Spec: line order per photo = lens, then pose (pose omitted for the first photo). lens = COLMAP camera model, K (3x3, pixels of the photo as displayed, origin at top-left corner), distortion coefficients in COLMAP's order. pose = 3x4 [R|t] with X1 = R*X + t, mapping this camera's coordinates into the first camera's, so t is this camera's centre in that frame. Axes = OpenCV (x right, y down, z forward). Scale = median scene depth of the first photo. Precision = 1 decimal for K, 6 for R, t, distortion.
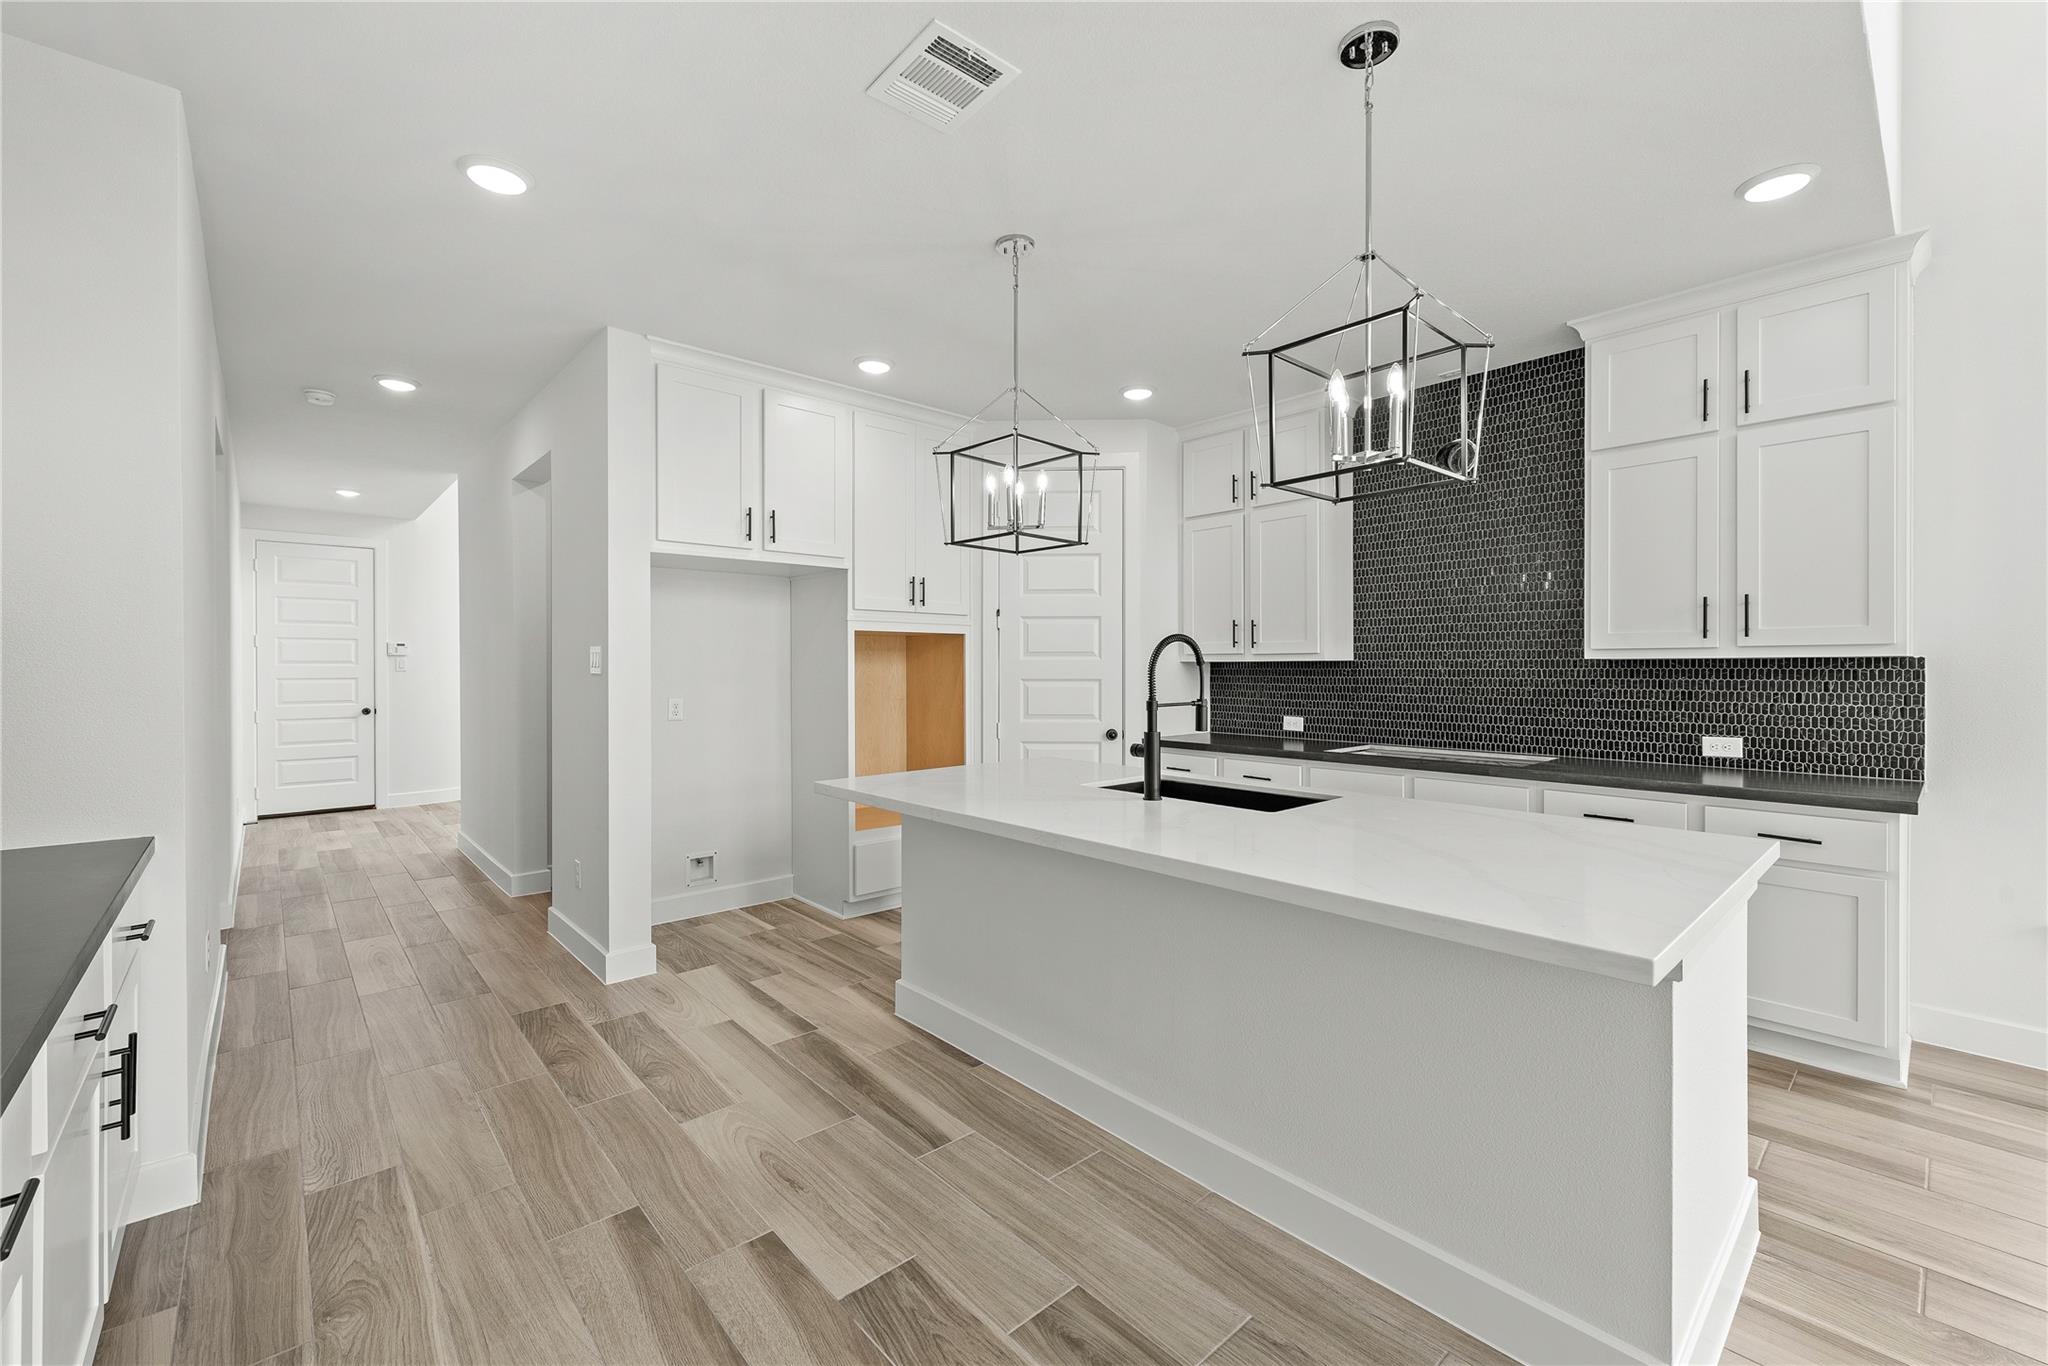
lens RADIAL K [[826.7, 0, 1024.0], [0, 826.7, 683.0], [0, 0, 1]] dist [0.000804, 0.000045]
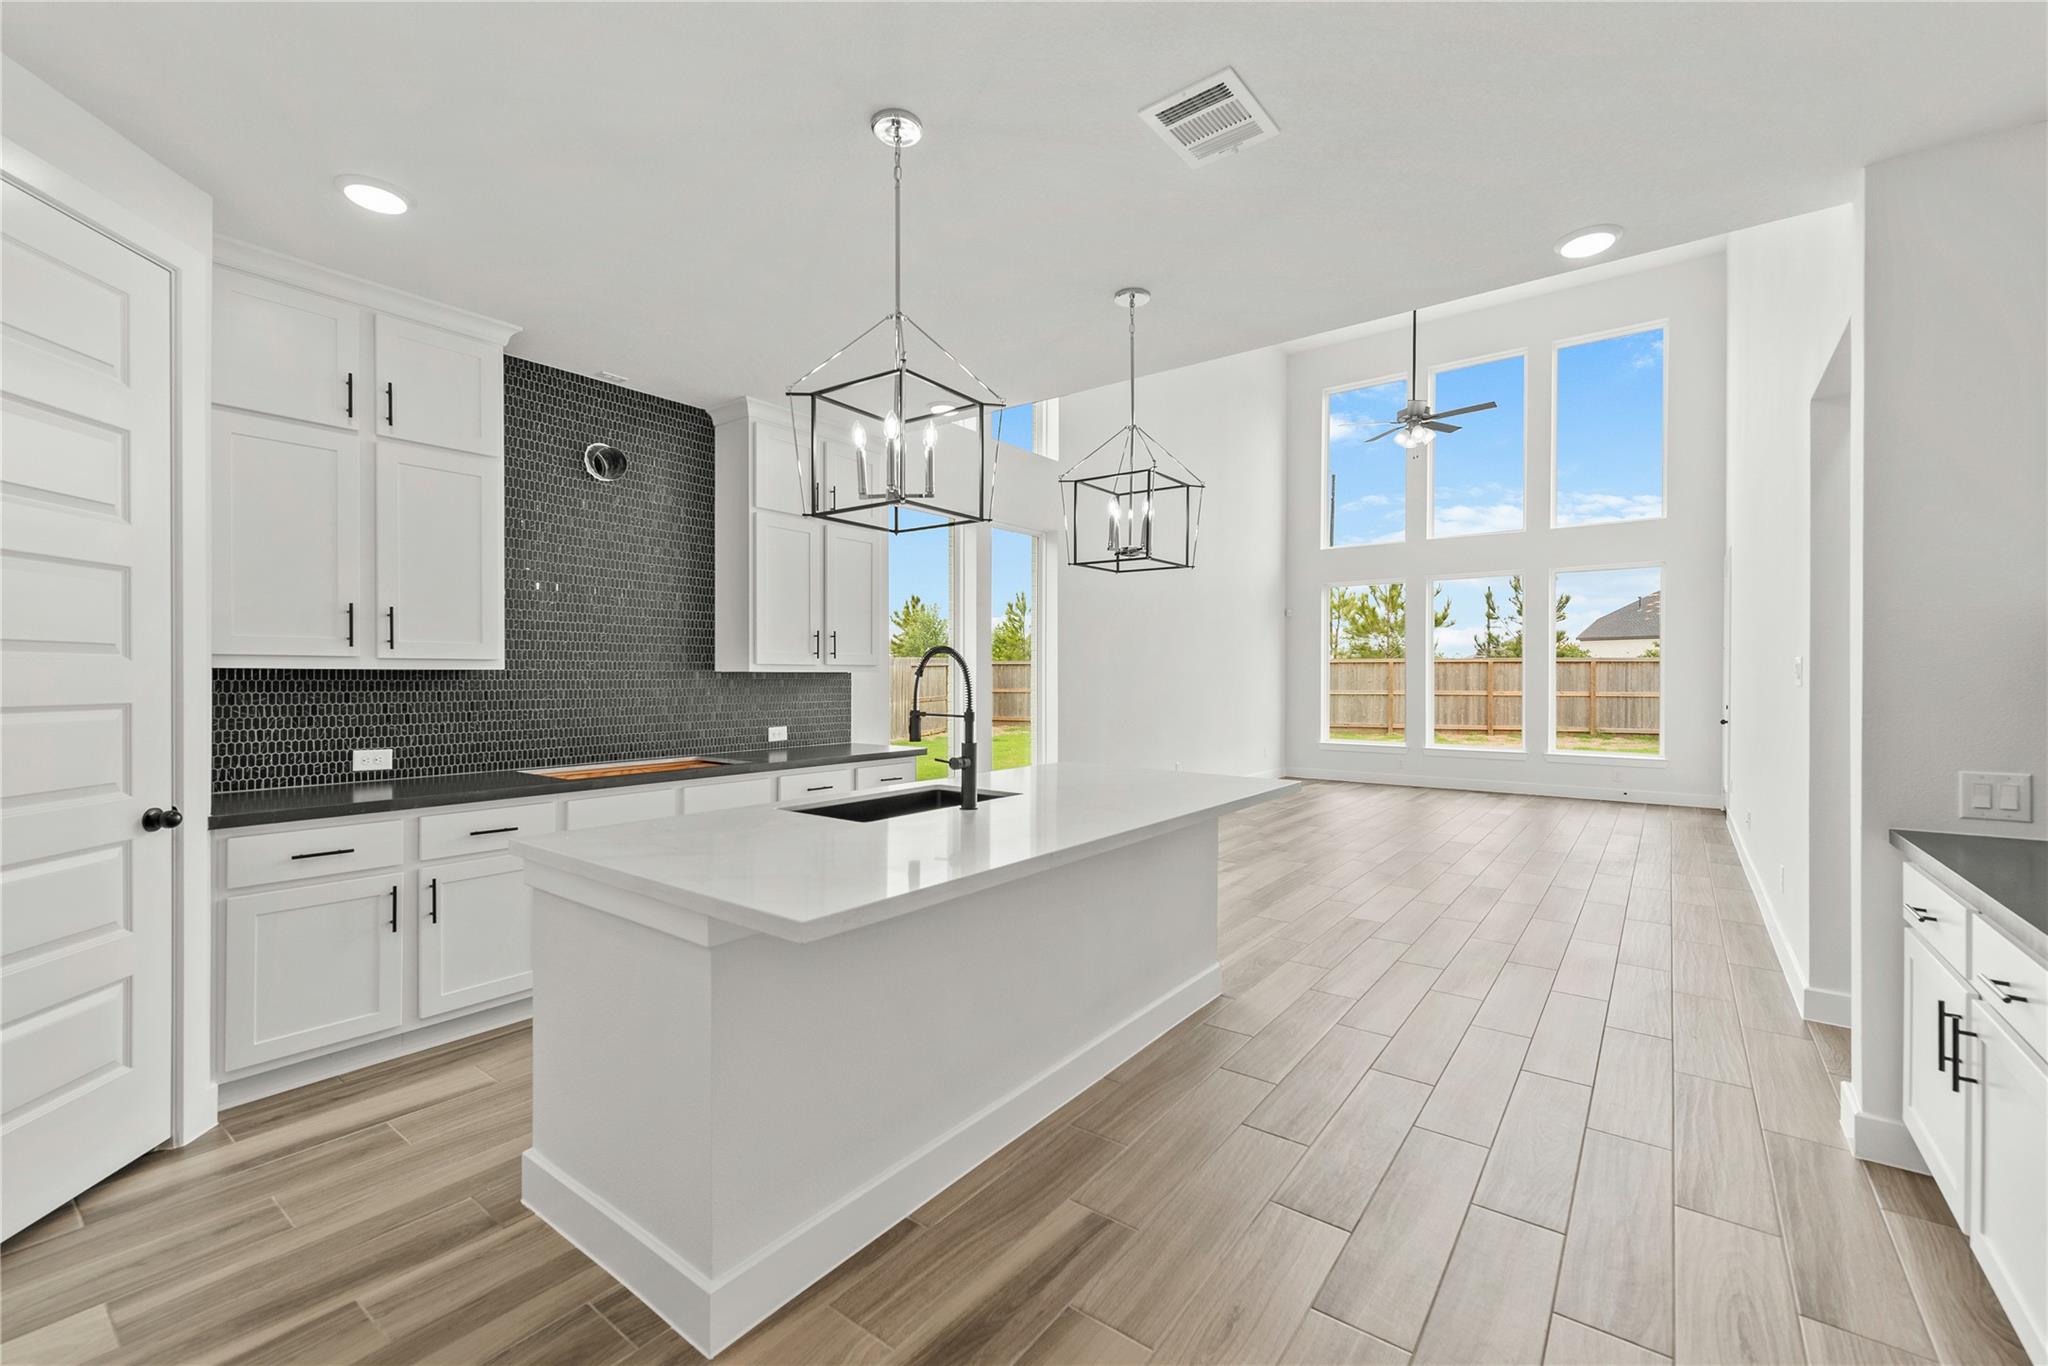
lens RADIAL K [[872.5, 0, 1024.0], [0, 872.5, 683.0], [0, 0, 1]] dist [0.114599, -0.000044]
pose [[-0.187404, -0.002504, 0.982280, -0.552290], [0.018260, 0.999815, 0.006032, -0.008814], [-0.982113, 0.019067, -0.187324, 0.672364]]
